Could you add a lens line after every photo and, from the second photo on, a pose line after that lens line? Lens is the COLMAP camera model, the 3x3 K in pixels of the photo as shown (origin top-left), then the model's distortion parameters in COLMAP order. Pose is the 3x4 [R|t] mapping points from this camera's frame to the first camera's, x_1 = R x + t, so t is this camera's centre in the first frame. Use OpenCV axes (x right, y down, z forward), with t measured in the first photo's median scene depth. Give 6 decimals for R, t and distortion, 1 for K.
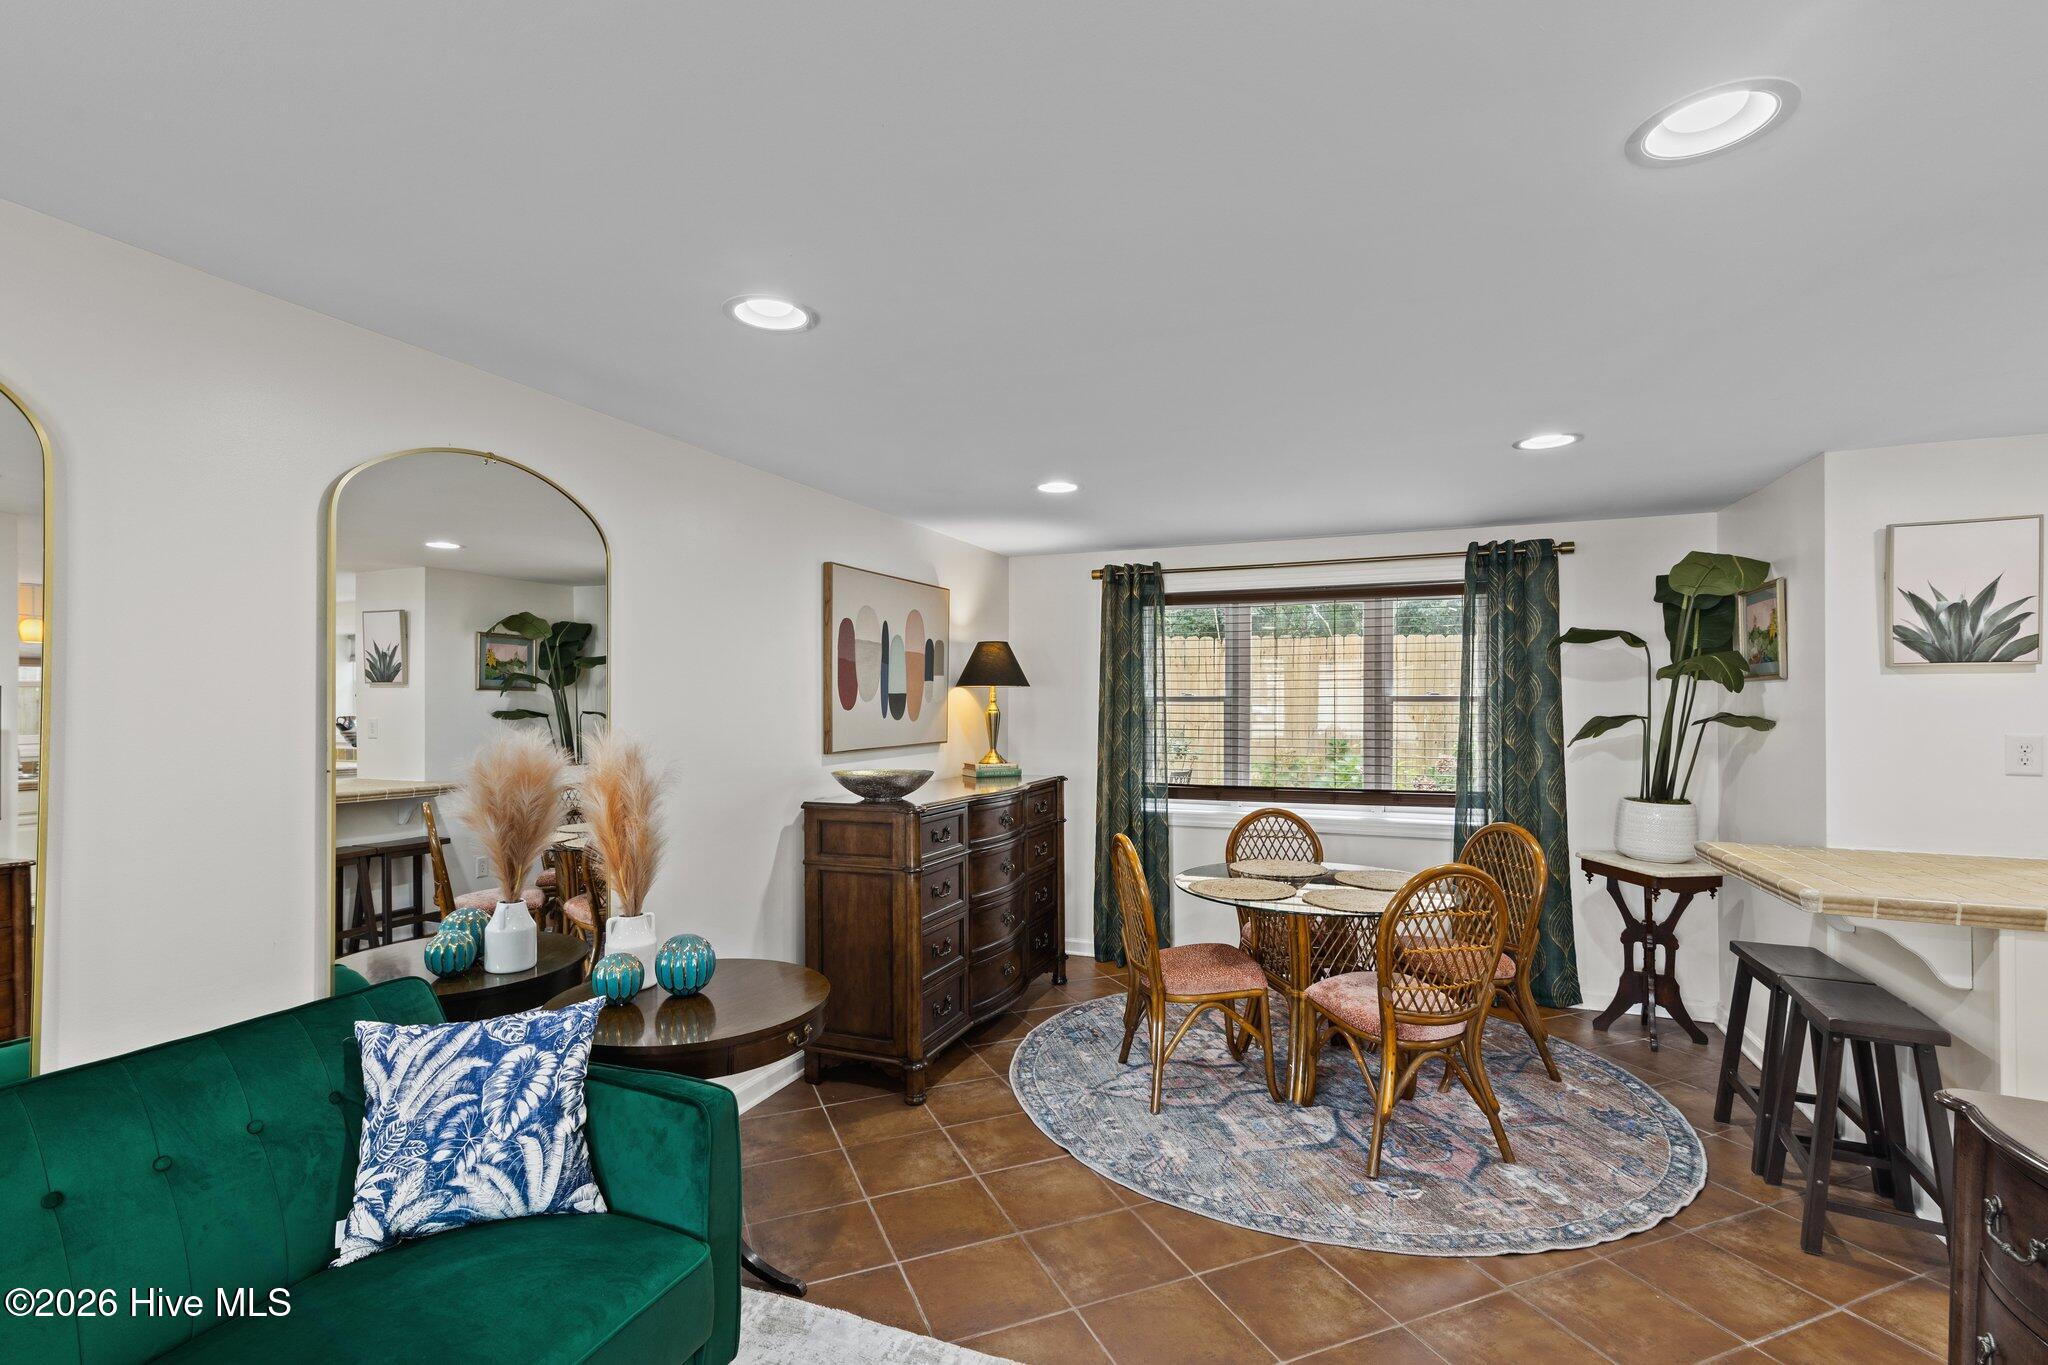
lens RADIAL K [[927.8, 0, 1021.4], [0, 927.8, 699.4], [0, 0, 1]] dist [-0.006934, 0.007612]
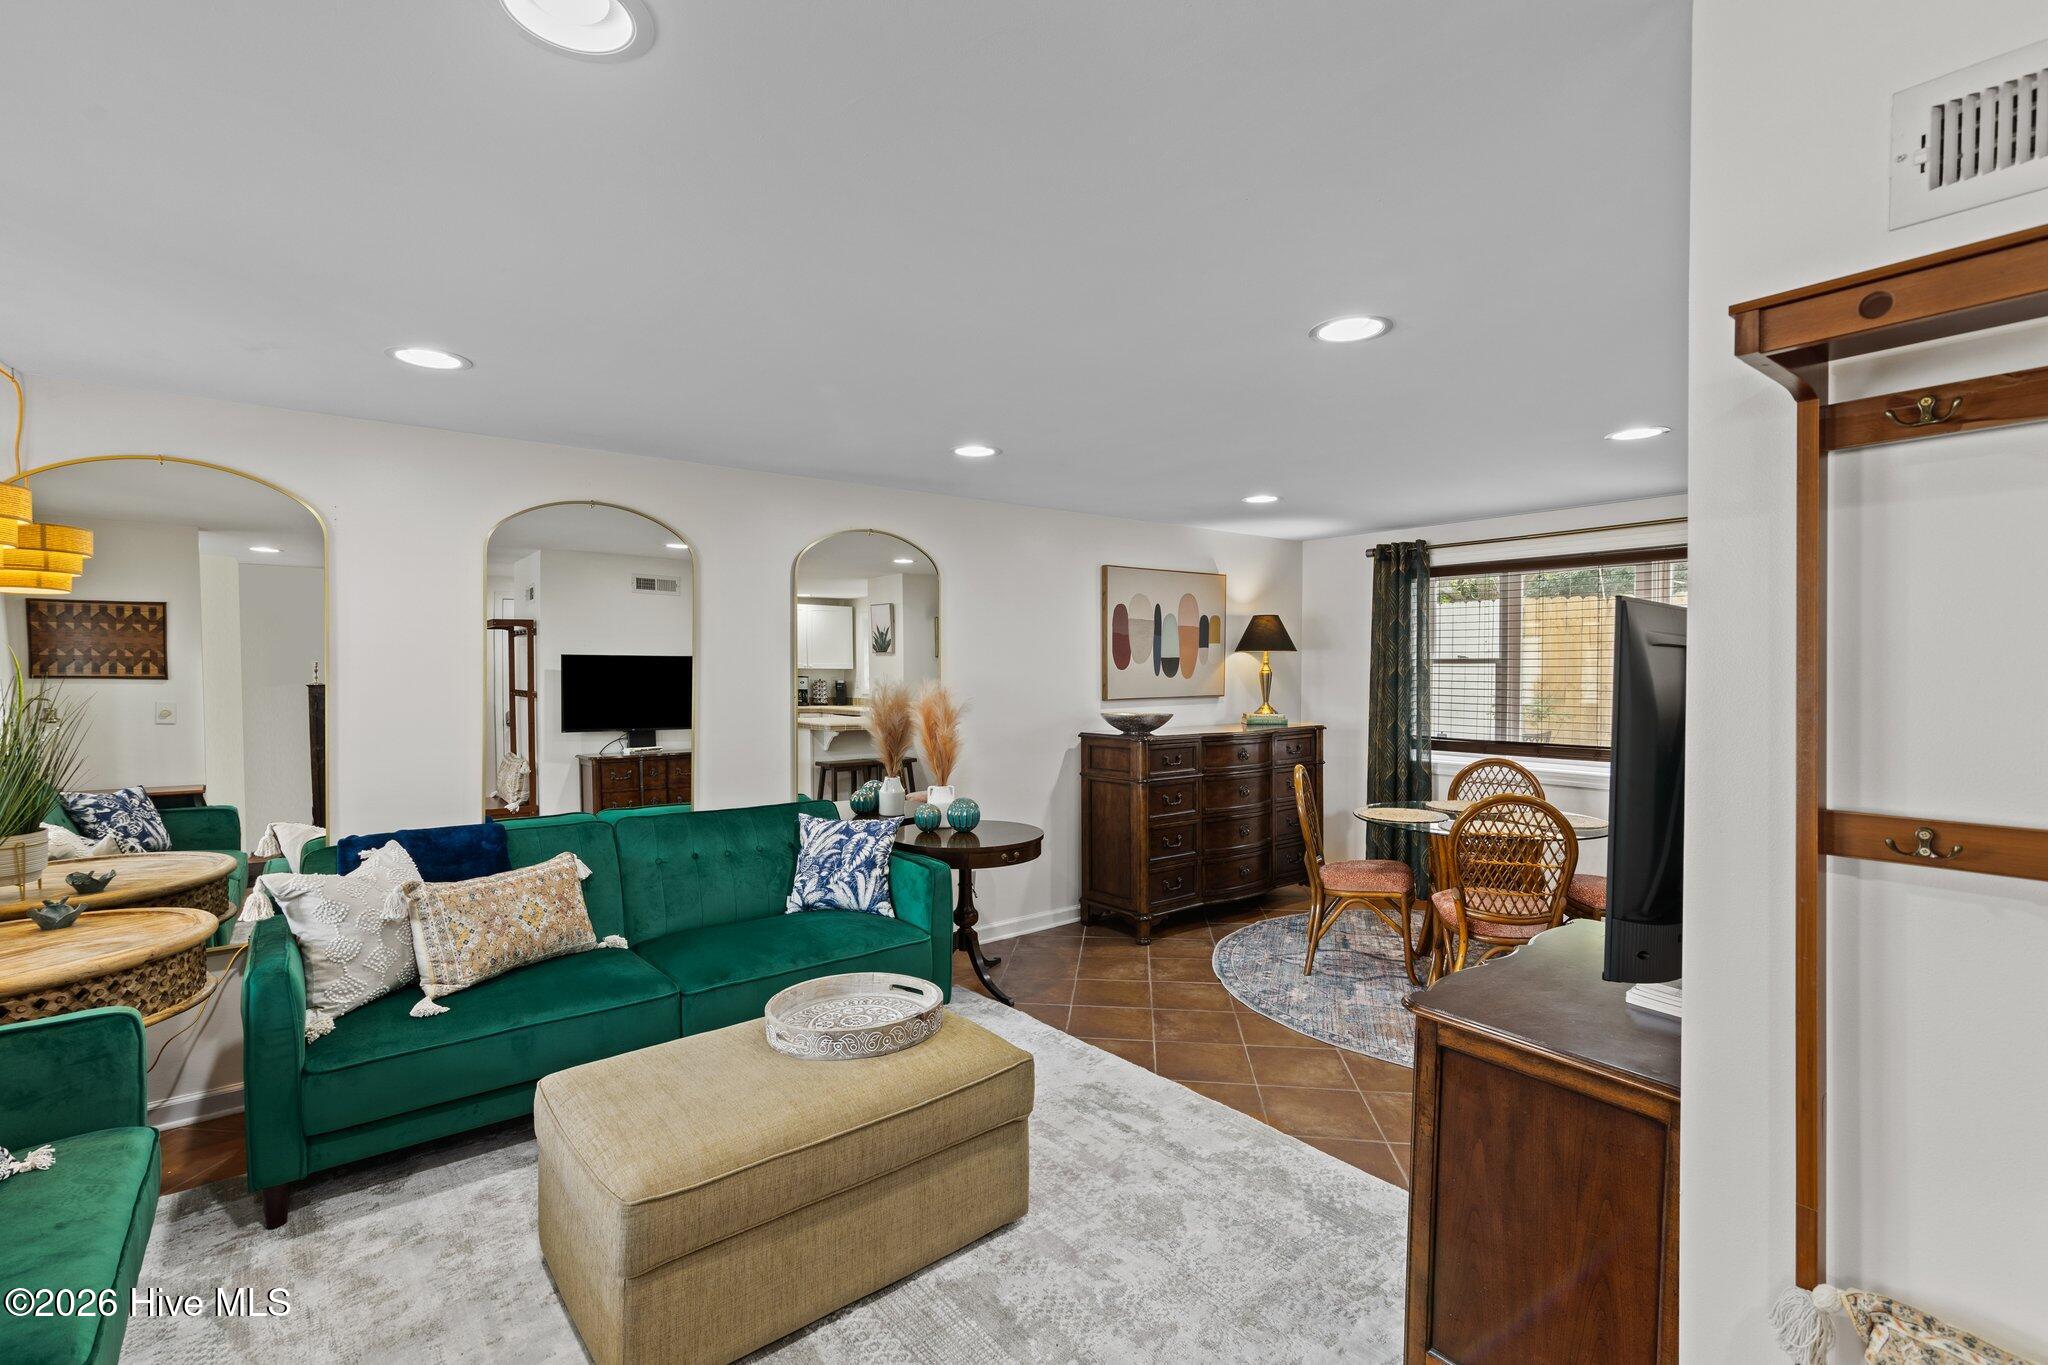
lens RADIAL K [[927.8, 0, 1029.9], [0, 927.8, 685.2], [0, 0, 1]] dist [-0.006934, 0.007612]
pose [[0.871922, 0.009235, -0.489558, 0.398889], [0.002362, 0.999731, 0.023066, 0.002330], [0.489639, -0.021268, 0.871666, -0.301579]]
